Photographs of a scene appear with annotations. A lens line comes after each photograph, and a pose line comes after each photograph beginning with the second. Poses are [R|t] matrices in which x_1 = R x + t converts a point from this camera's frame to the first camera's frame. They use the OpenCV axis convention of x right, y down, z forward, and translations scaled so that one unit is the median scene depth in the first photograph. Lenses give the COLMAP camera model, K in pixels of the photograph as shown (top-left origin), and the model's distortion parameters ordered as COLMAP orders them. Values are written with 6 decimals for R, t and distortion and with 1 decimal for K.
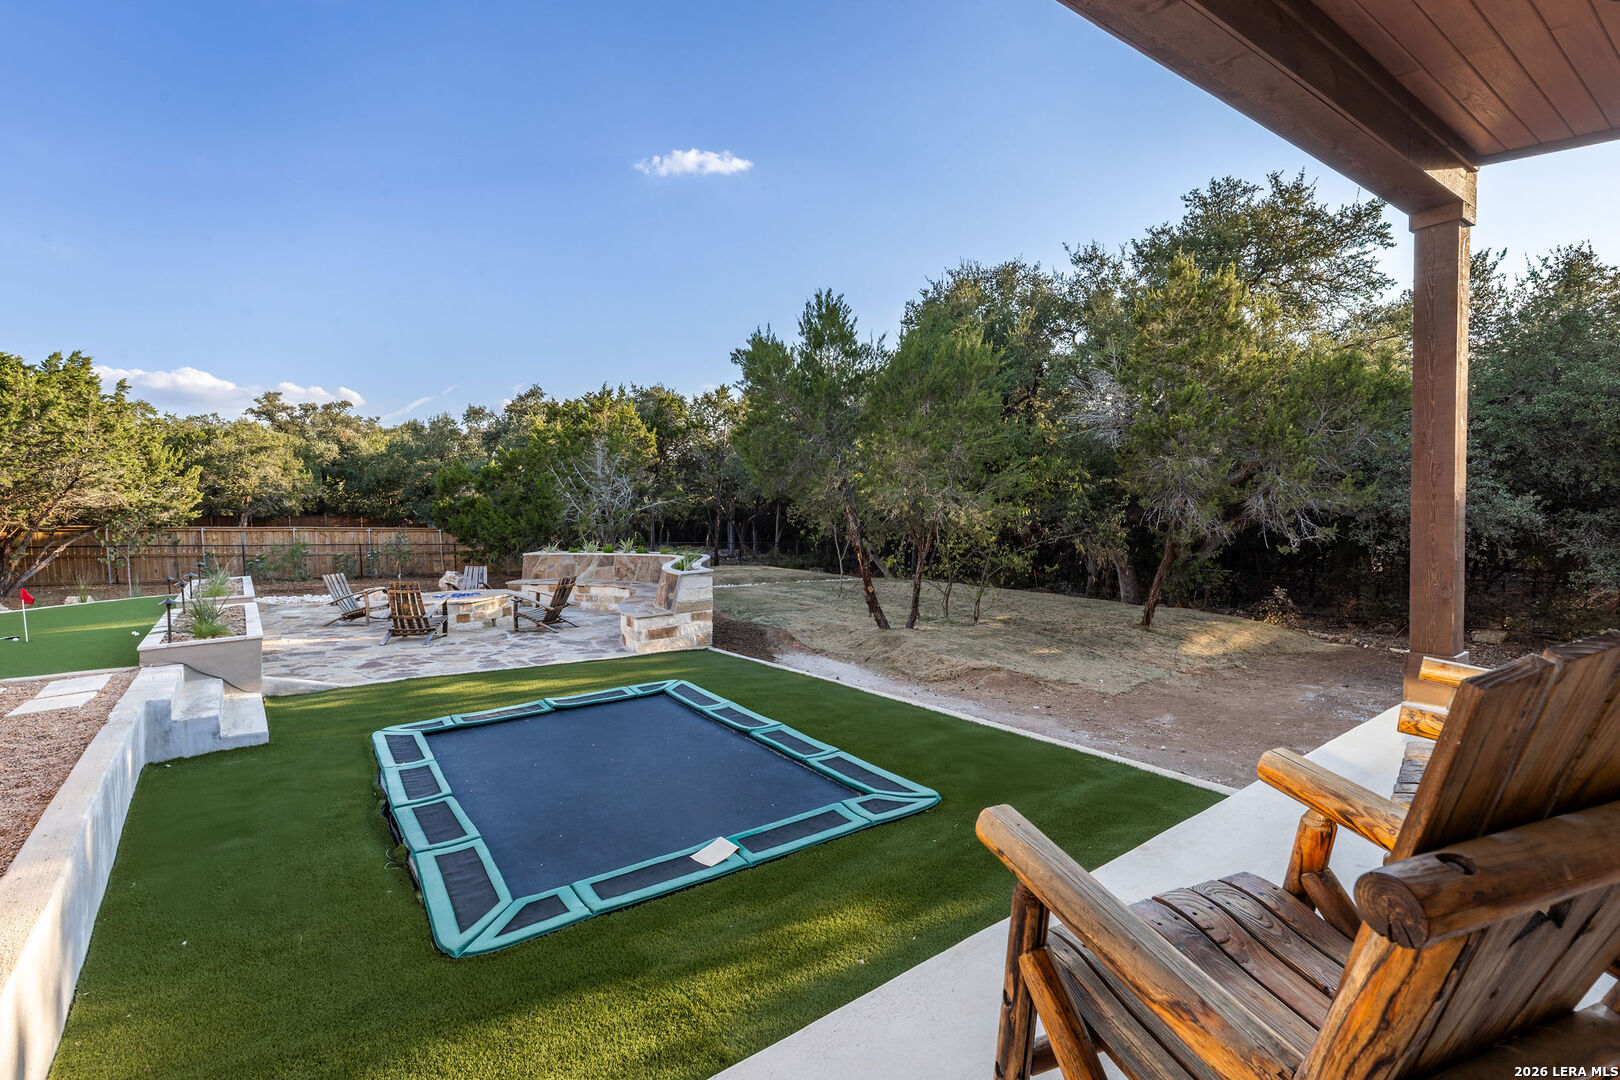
lens RADIAL K [[742.1, 0, 815.5], [0, 742.1, 532.5], [0, 0, 1]] dist [0.001099, 0.000394]
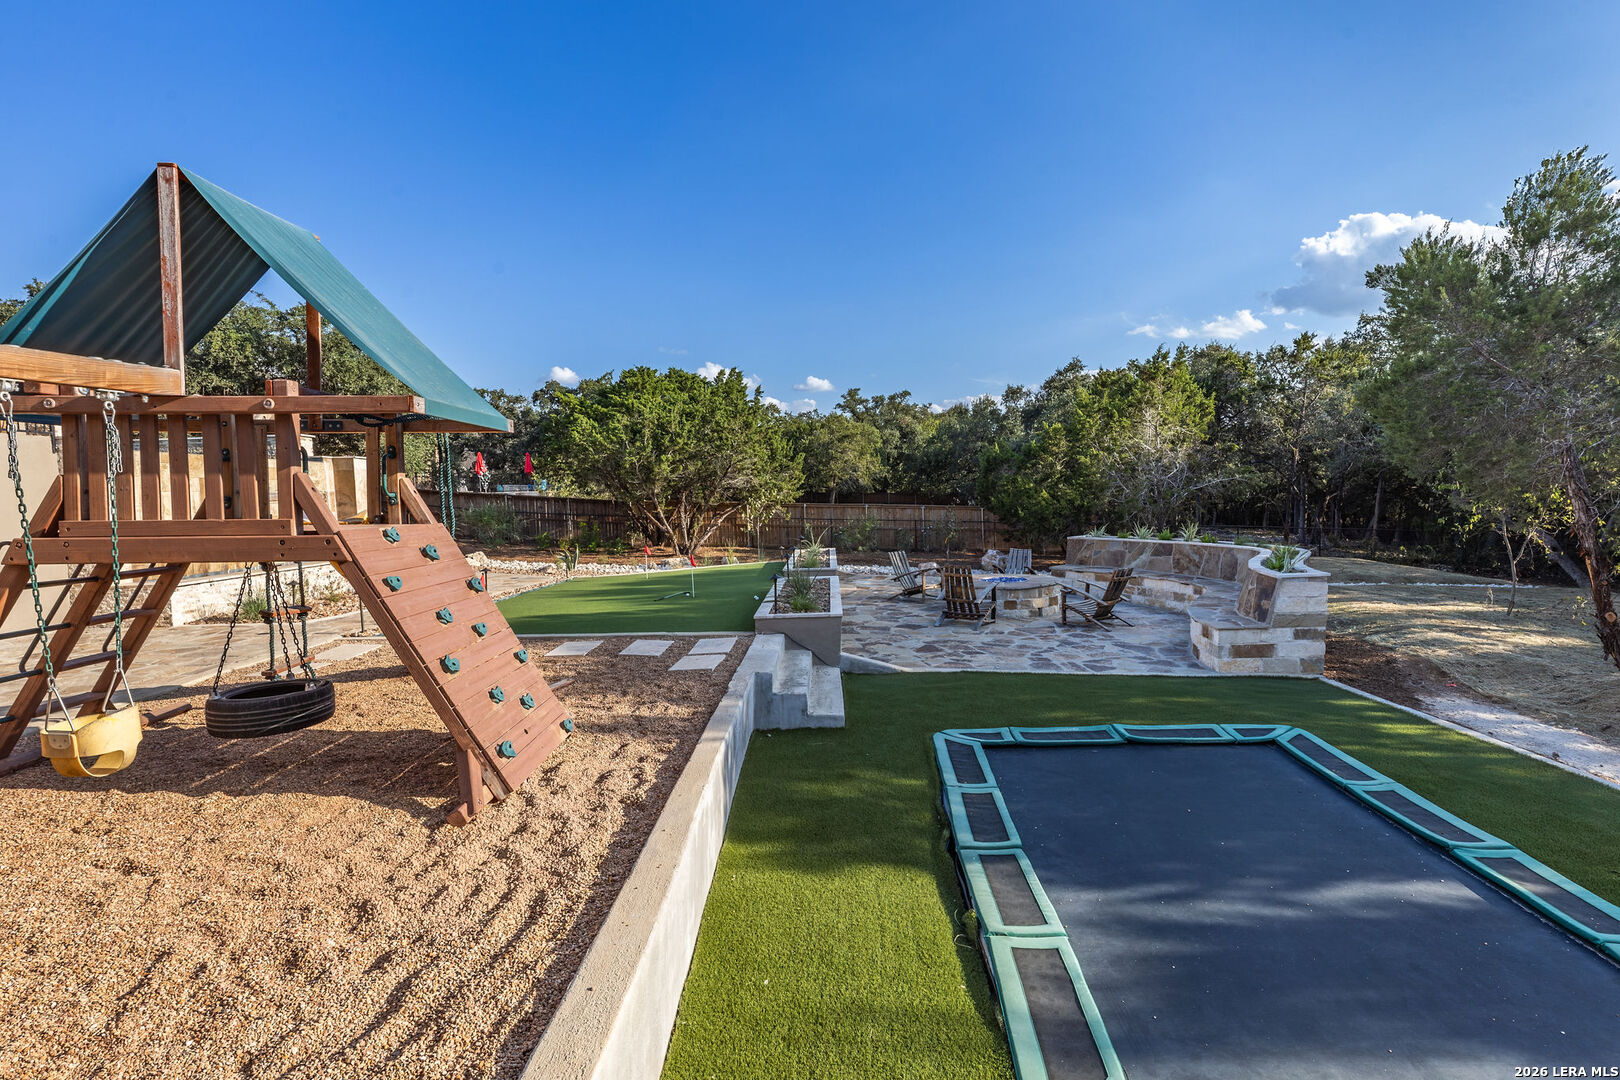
lens RADIAL K [[727.8, 0, 806.2], [0, 727.8, 539.8], [0, 0, 1]] dist [0.003360, 0.000428]
pose [[0.769461, 0.046714, -0.636983, -0.081065], [-0.018591, 0.998537, 0.050772, -0.011185], [0.638423, -0.027225, 0.769204, 0.108957]]
